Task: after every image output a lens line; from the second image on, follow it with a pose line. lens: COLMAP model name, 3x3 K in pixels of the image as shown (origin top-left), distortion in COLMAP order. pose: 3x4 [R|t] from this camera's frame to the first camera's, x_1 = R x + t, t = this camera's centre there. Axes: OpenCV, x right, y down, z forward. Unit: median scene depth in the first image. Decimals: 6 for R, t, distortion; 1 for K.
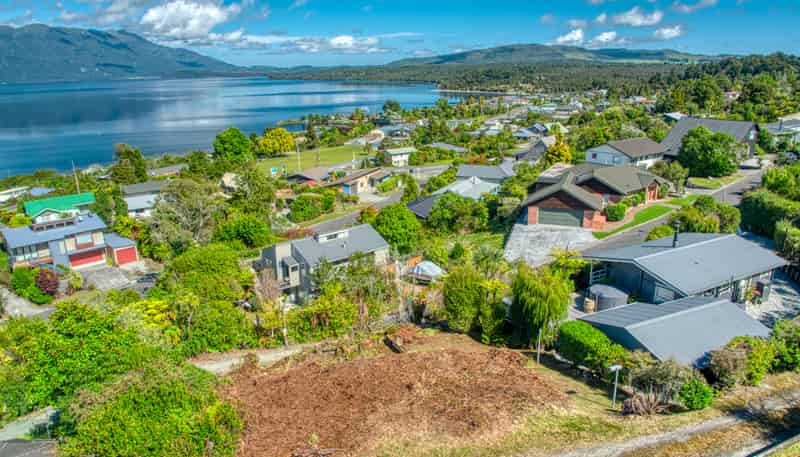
lens RADIAL K [[554.9, 0, 398.8], [0, 554.9, 236.5], [0, 0, 1]] dist [-0.062408, 0.001196]
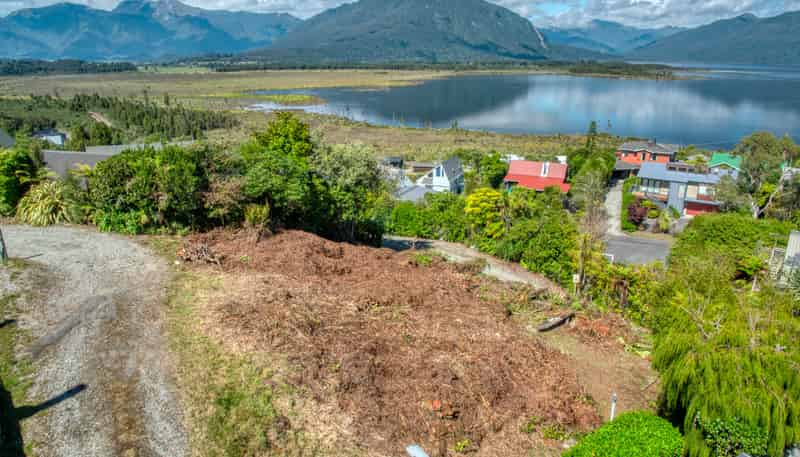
lens RADIAL K [[554.9, 0, 398.8], [0, 554.9, 236.5], [0, 0, 1]] dist [-0.062408, 0.001196]
pose [[0.212035, 0.315557, -0.924913, 0.215360], [-0.285186, 0.925218, 0.250283, -0.005647], [0.934725, 0.210703, 0.286171, 0.236219]]
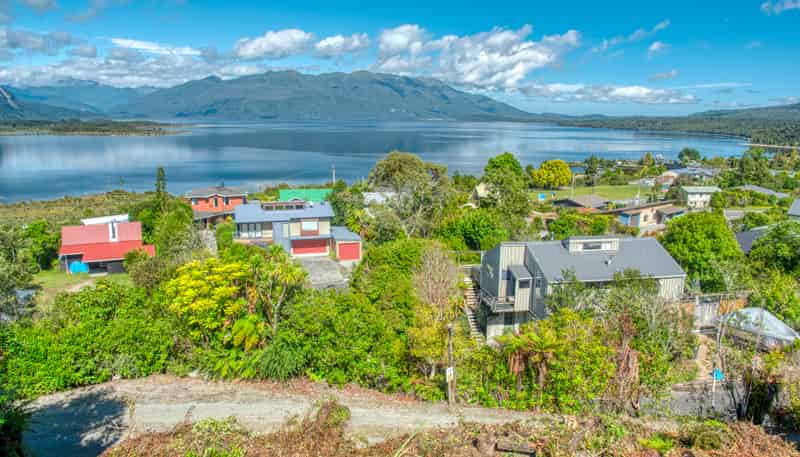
lens RADIAL K [[554.9, 0, 398.8], [0, 554.9, 236.5], [0, 0, 1]] dist [-0.062408, 0.001196]
pose [[0.877863, 0.120365, -0.463540, -0.016666], [-0.156925, 0.986761, -0.040961, 0.037205], [0.452473, 0.108699, 0.885128, 0.248943]]
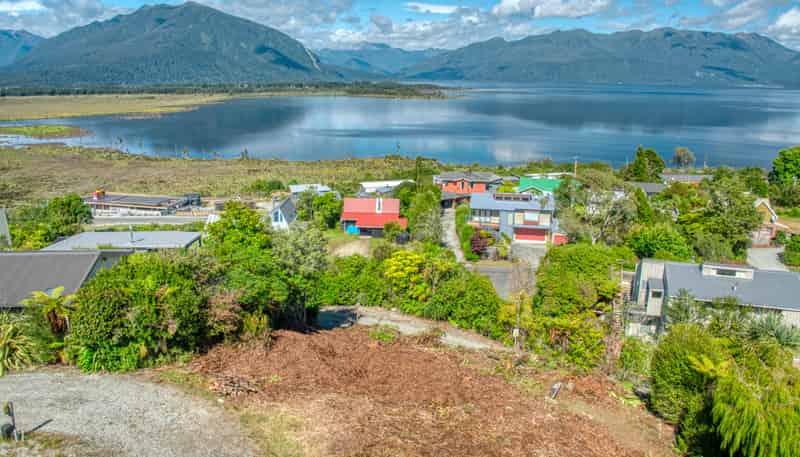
lens RADIAL K [[580.1, 0, 379.5], [0, 580.1, 228.8], [0, 0, 1]] dist [-0.061685, 0.001278]
pose [[0.534406, 0.227297, -0.814092, 0.178361], [-0.254076, 0.961817, 0.101756, -0.011353], [0.806136, 0.152462, 0.571751, 0.127017]]
